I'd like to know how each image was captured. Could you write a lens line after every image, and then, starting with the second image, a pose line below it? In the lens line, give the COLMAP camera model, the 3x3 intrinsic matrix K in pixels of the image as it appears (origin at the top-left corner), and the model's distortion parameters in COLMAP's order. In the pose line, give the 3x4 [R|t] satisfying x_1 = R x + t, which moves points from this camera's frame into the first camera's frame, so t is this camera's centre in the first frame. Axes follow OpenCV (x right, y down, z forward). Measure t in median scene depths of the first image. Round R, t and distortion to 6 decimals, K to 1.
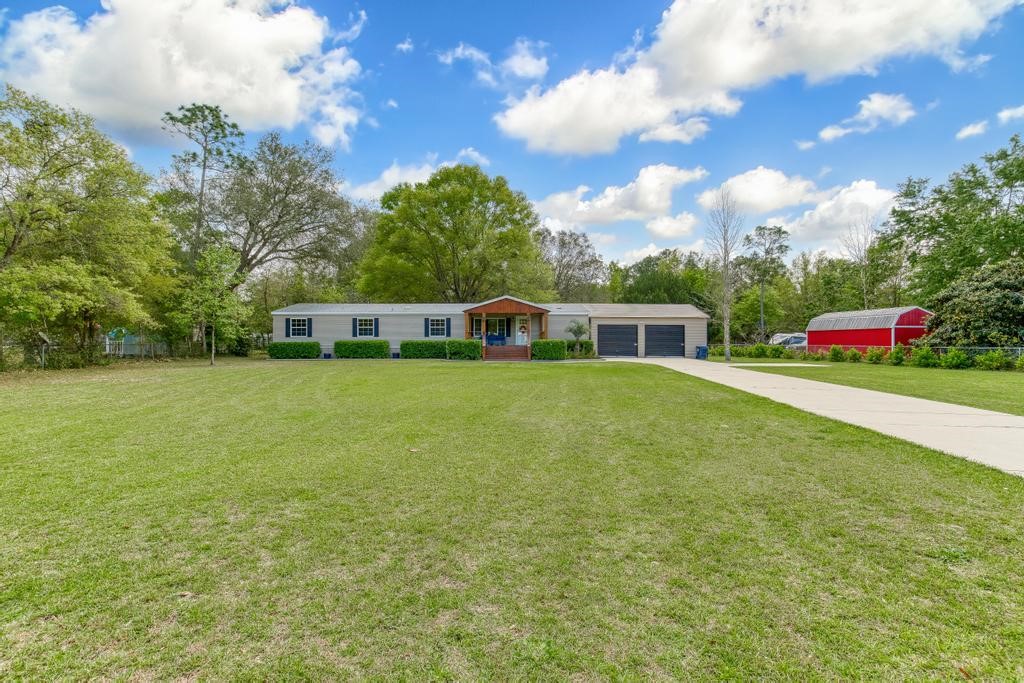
lens RADIAL K [[459.0, 0, 512.0], [0, 459.0, 341.5], [0, 0, 1]] dist [-0.001674, 0.000658]
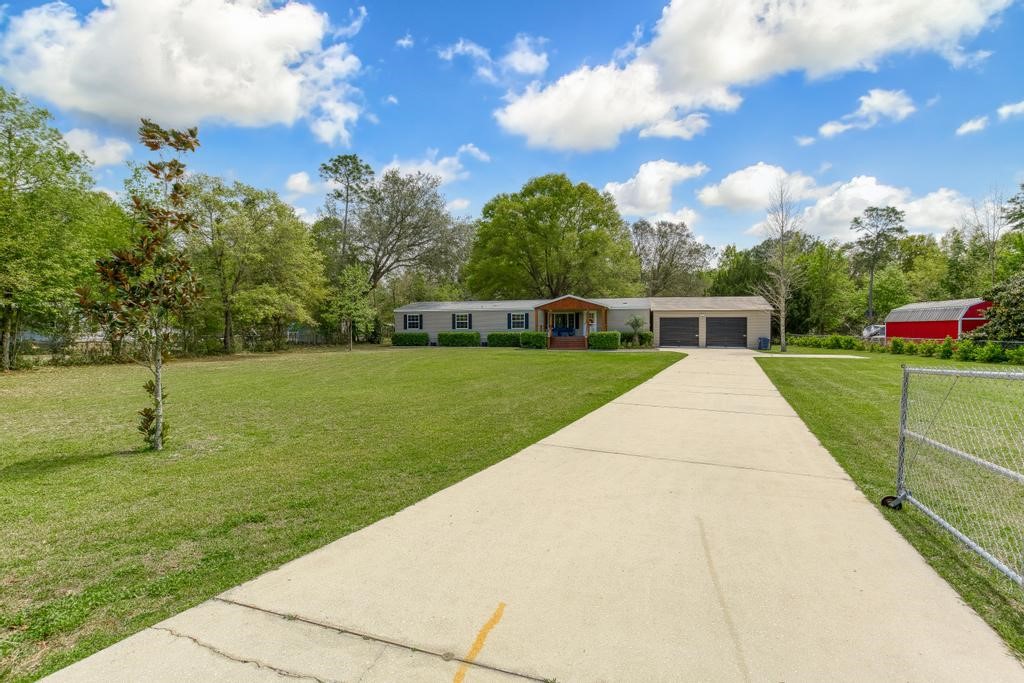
lens RADIAL K [[459.0, 0, 512.0], [0, 459.0, 341.5], [0, 0, 1]] dist [-0.001674, 0.000658]
pose [[0.963289, 0.005594, -0.268407, 0.144068], [0.001637, 0.999642, 0.026709, -0.009592], [0.268461, -0.026168, 0.962935, -0.157695]]
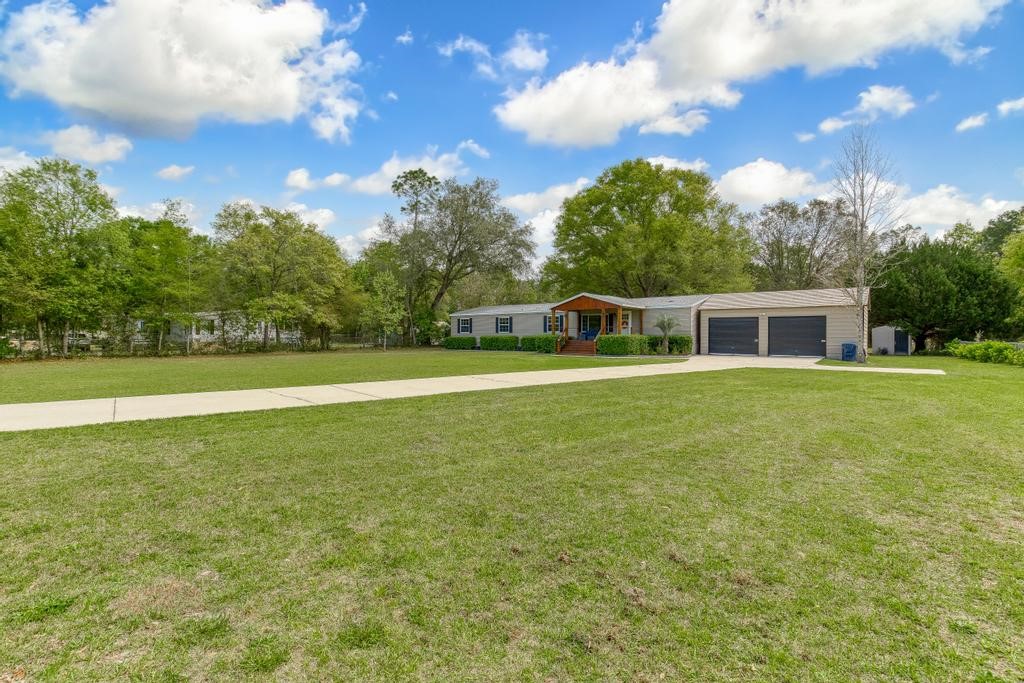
lens RADIAL K [[459.0, 0, 512.0], [0, 459.0, 341.5], [0, 0, 1]] dist [-0.001674, 0.000658]
pose [[0.783810, 0.007899, -0.620951, 0.449411], [-0.000043, 0.999920, 0.012665, -0.002234], [0.621001, -0.009900, 0.783747, 0.066875]]
